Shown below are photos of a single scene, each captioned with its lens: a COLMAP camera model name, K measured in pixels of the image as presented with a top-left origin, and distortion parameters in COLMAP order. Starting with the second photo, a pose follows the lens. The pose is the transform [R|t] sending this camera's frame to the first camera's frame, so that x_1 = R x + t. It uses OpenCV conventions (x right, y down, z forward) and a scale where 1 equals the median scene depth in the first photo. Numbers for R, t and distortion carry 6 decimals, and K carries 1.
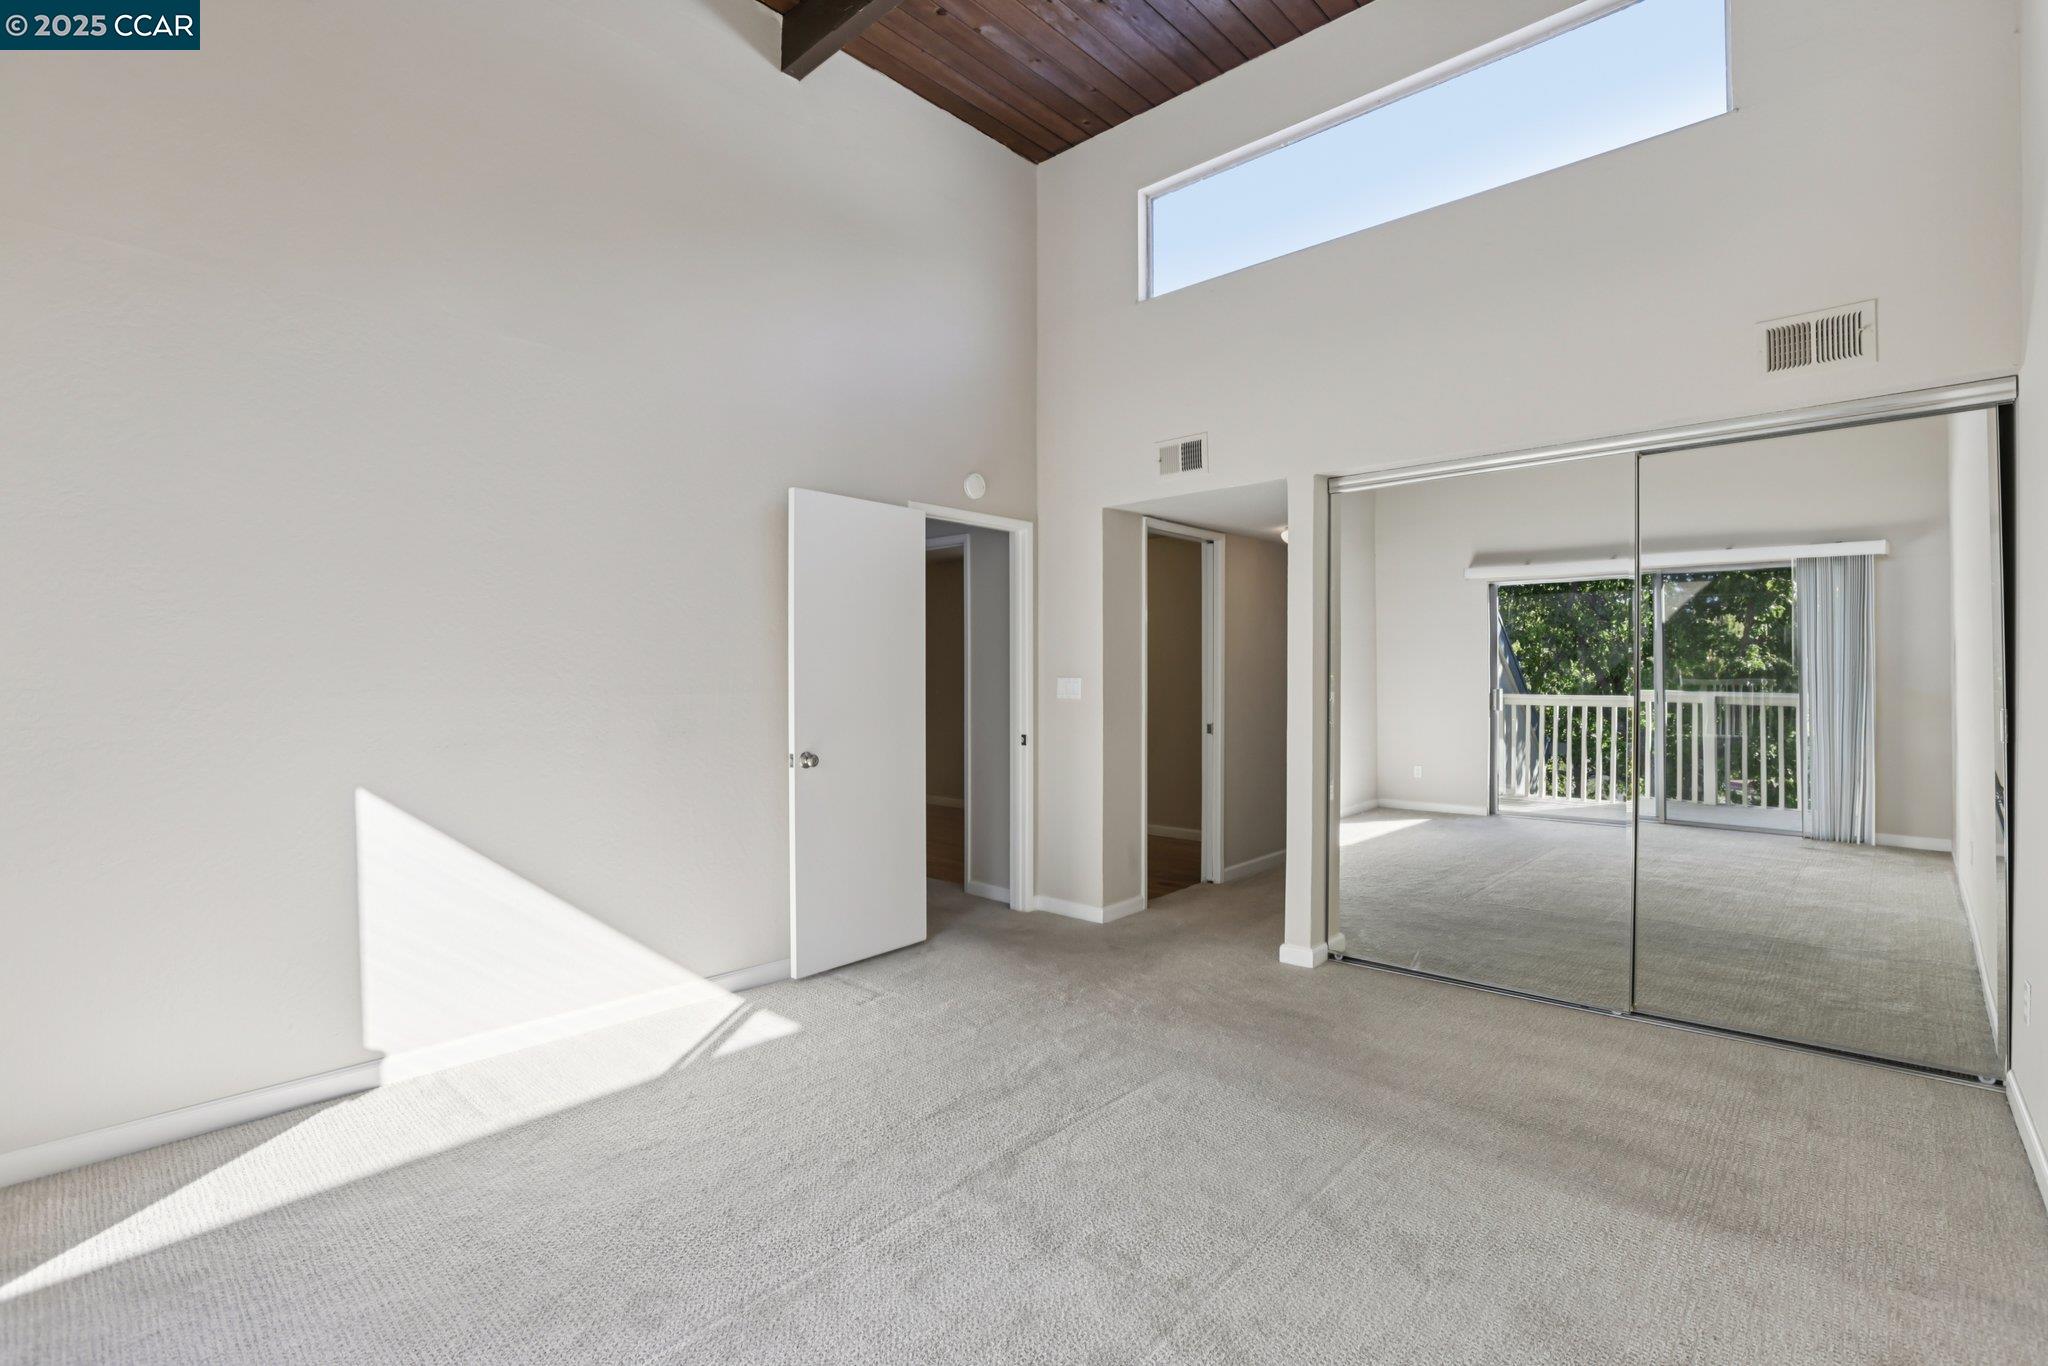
lens RADIAL K [[927.6, 0, 1024.9], [0, 927.6, 681.6], [0, 0, 1]] dist [-0.038519, 0.000451]
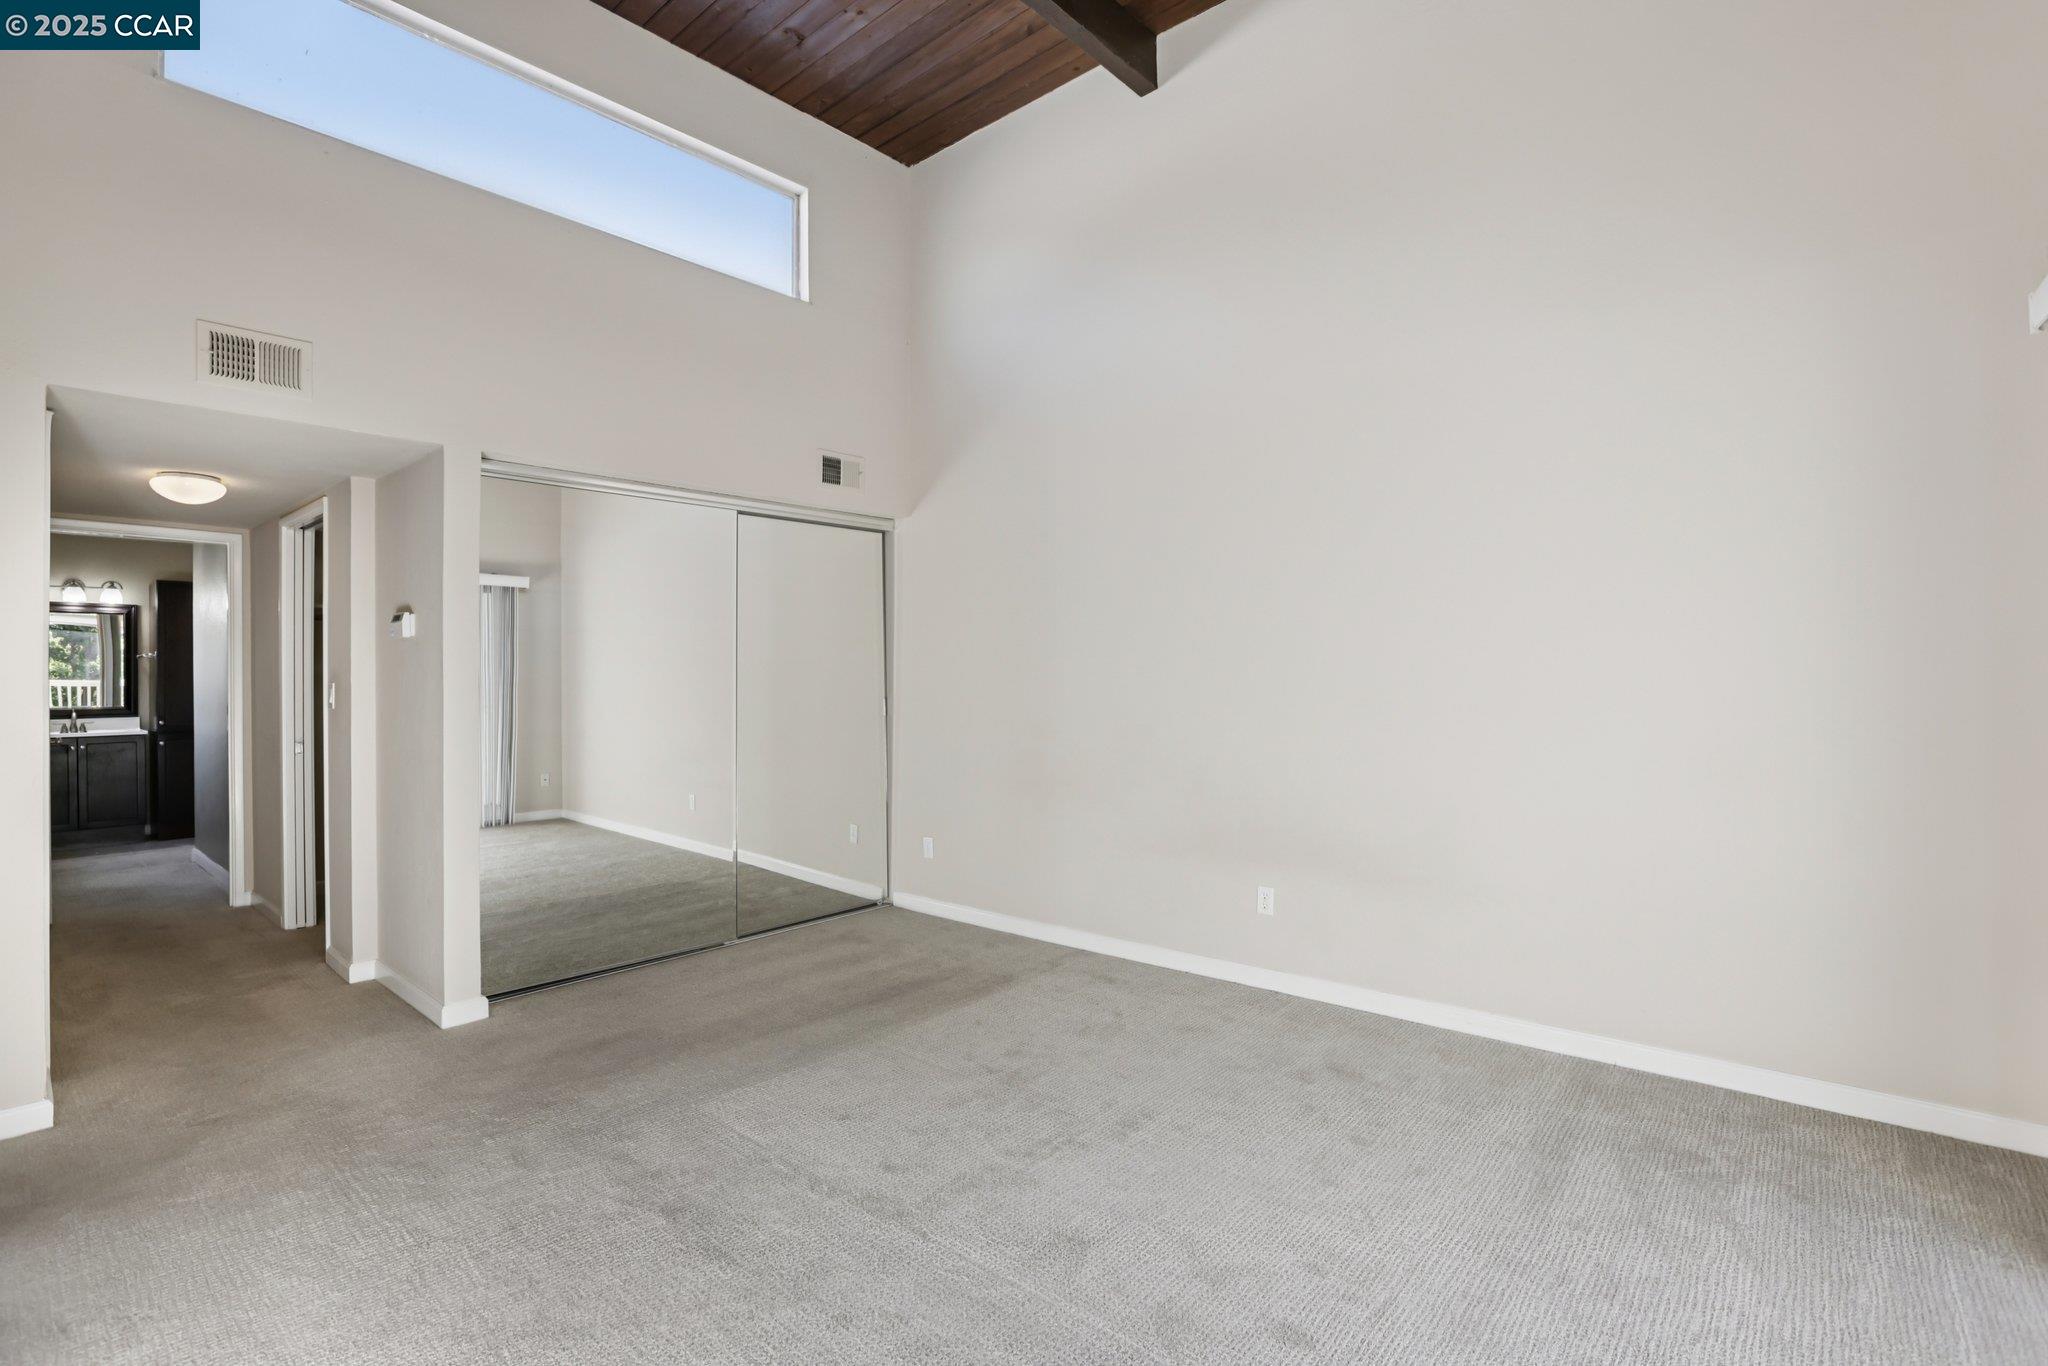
lens RADIAL K [[927.6, 0, 1024.9], [0, 927.6, 681.6], [0, 0, 1]] dist [-0.038519, 0.000451]
pose [[-0.019723, 0.001370, 0.999805, -0.693117], [0.013069, 0.999914, -0.001112, 0.001910], [-0.999720, 0.013044, -0.019739, 0.628101]]
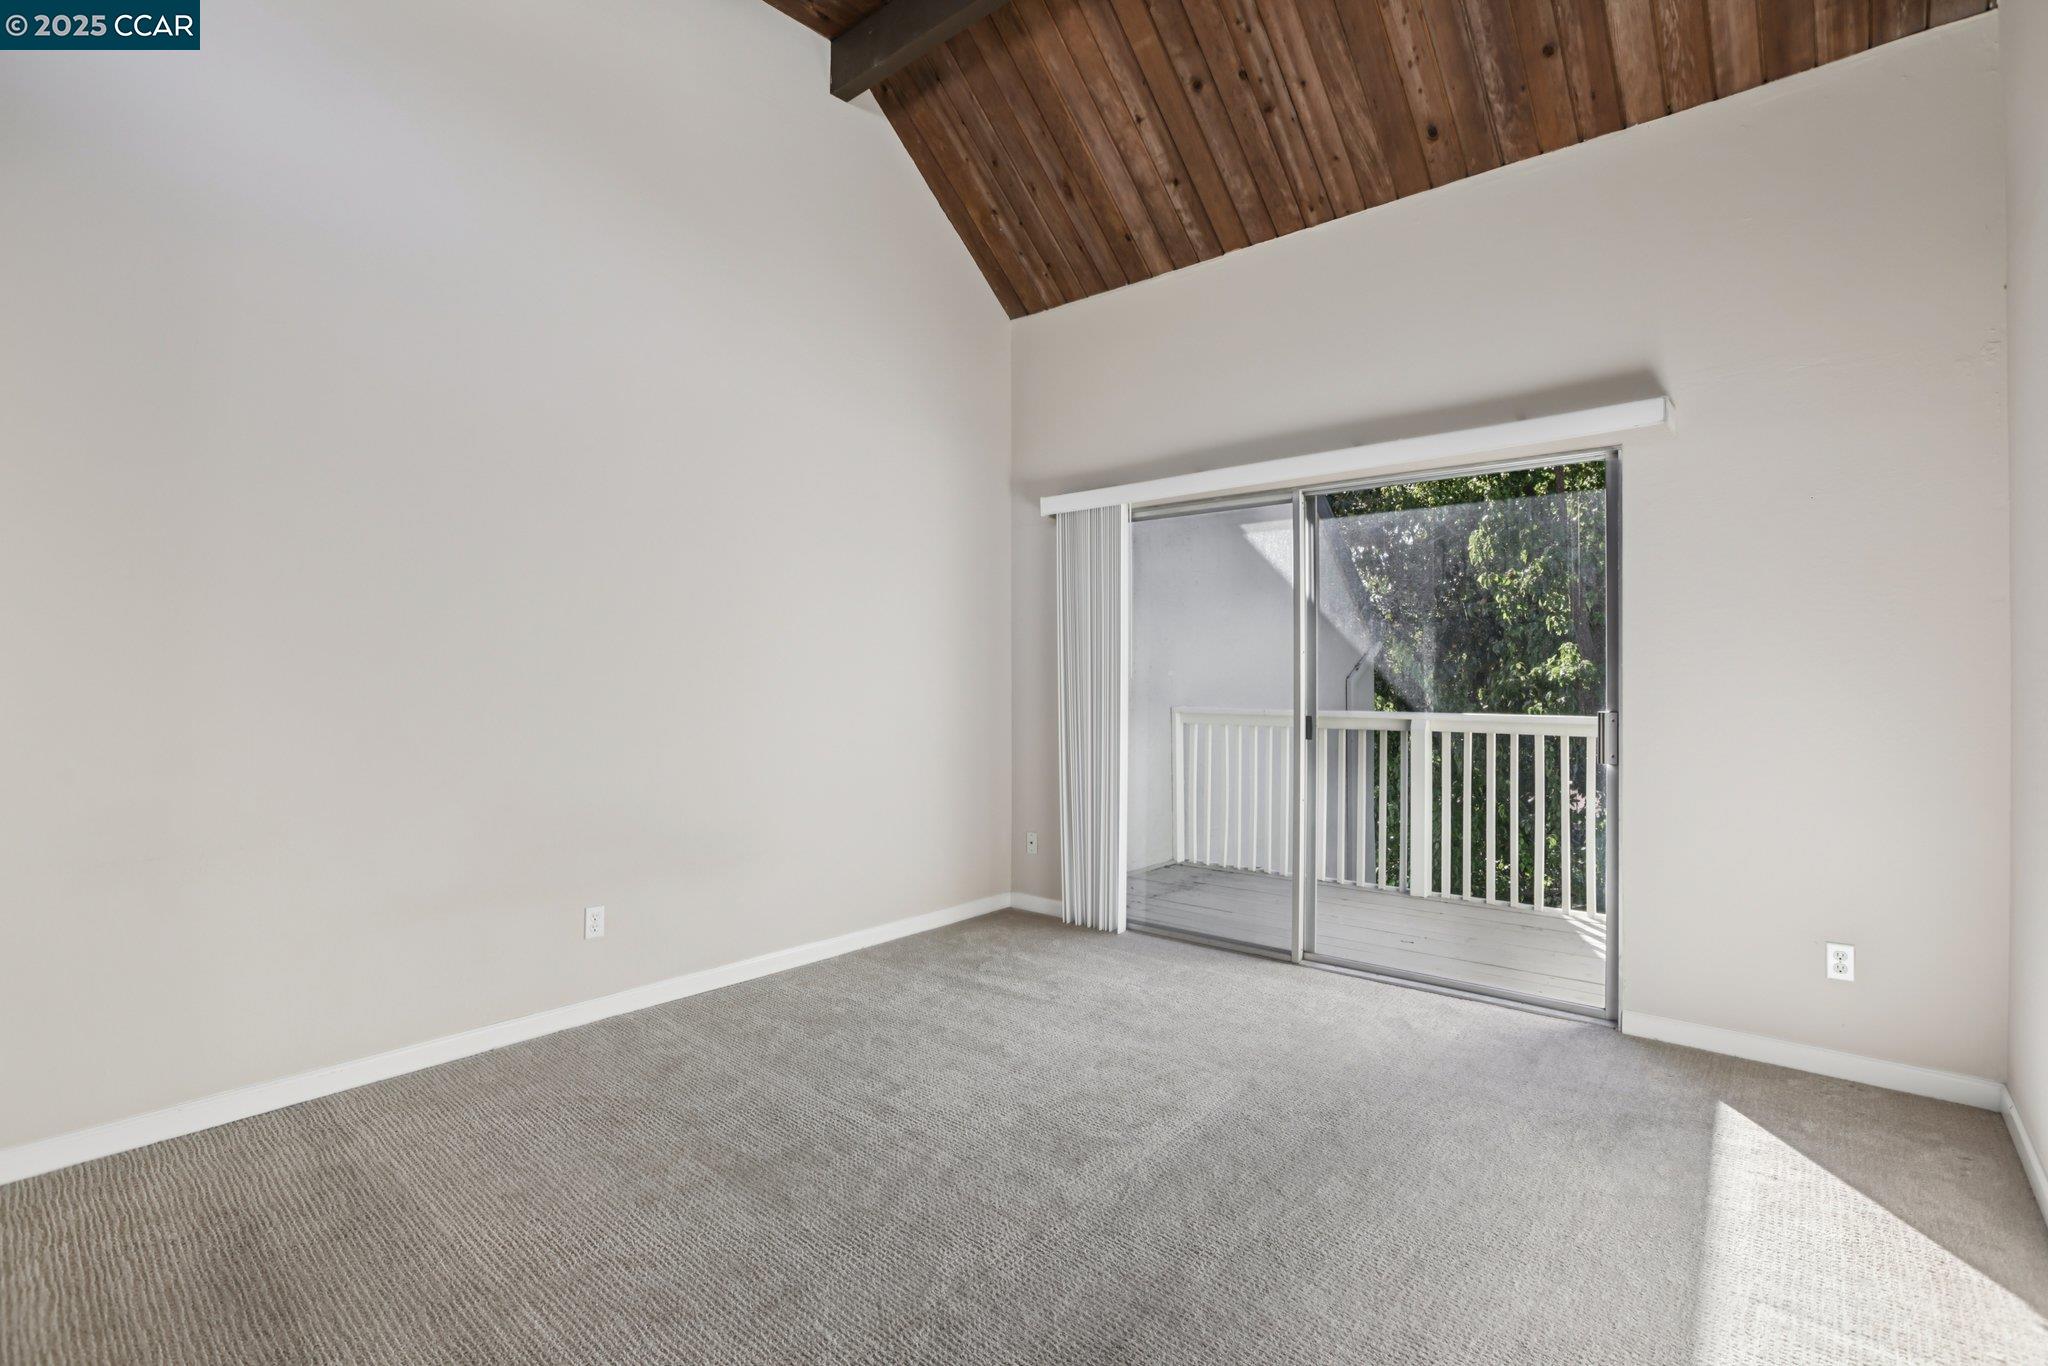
lens RADIAL K [[947.9, 0, 1020.9], [0, 947.9, 672.7], [0, 0, 1]] dist [-0.035922, 0.000412]
pose [[-0.999912, 0.007339, -0.011046, -0.018259], [0.007317, 0.999971, 0.001959, 0.001513], [0.011060, 0.001878, -0.999937, 1.351243]]
